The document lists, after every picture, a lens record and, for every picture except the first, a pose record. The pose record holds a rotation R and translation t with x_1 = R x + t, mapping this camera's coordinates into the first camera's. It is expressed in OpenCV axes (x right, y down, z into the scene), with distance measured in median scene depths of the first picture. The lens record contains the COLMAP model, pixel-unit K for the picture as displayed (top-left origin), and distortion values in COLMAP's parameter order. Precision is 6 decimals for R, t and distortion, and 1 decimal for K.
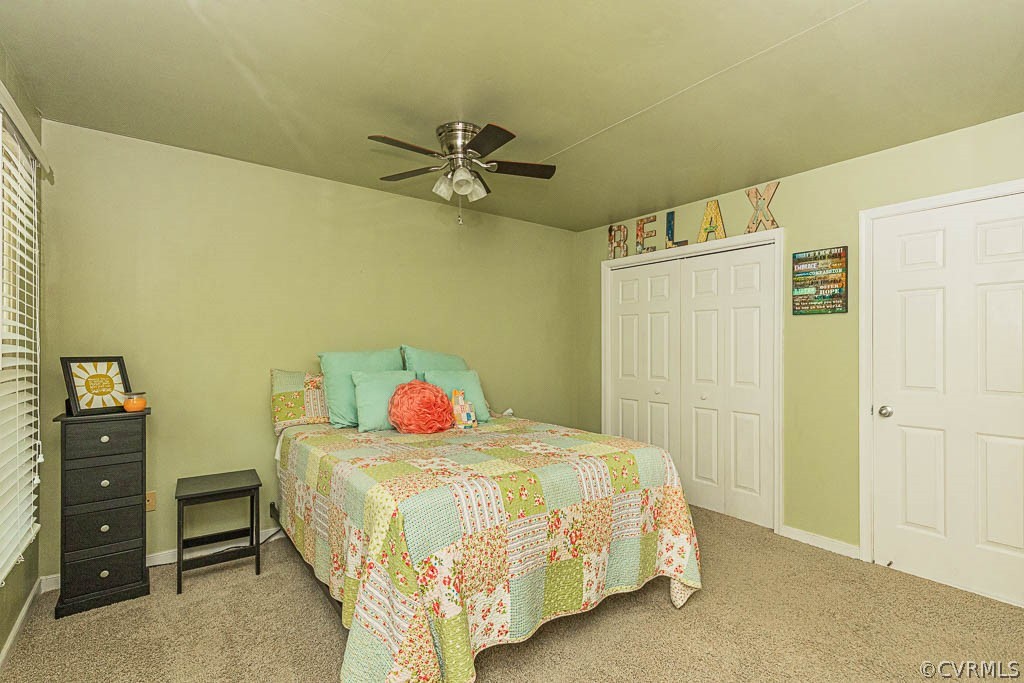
lens RADIAL K [[462.0, 0, 508.6], [0, 462.0, 344.7], [0, 0, 1]] dist [0.000129, -0.000317]
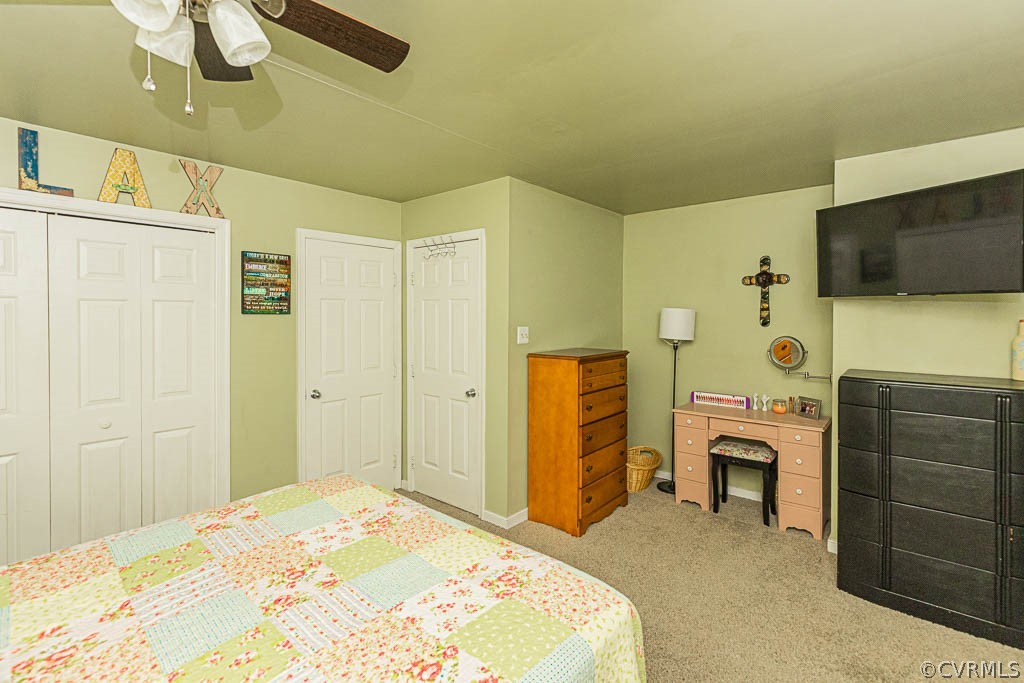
lens RADIAL K [[470.7, 0, 510.7], [0, 470.7, 326.1], [0, 0, 1]] dist [0.001820, 0.000198]
pose [[-0.221558, -0.018358, 0.974974, -0.502448], [0.003663, 0.999800, 0.019658, -0.058410], [-0.975140, 0.007927, -0.221446, 0.697948]]
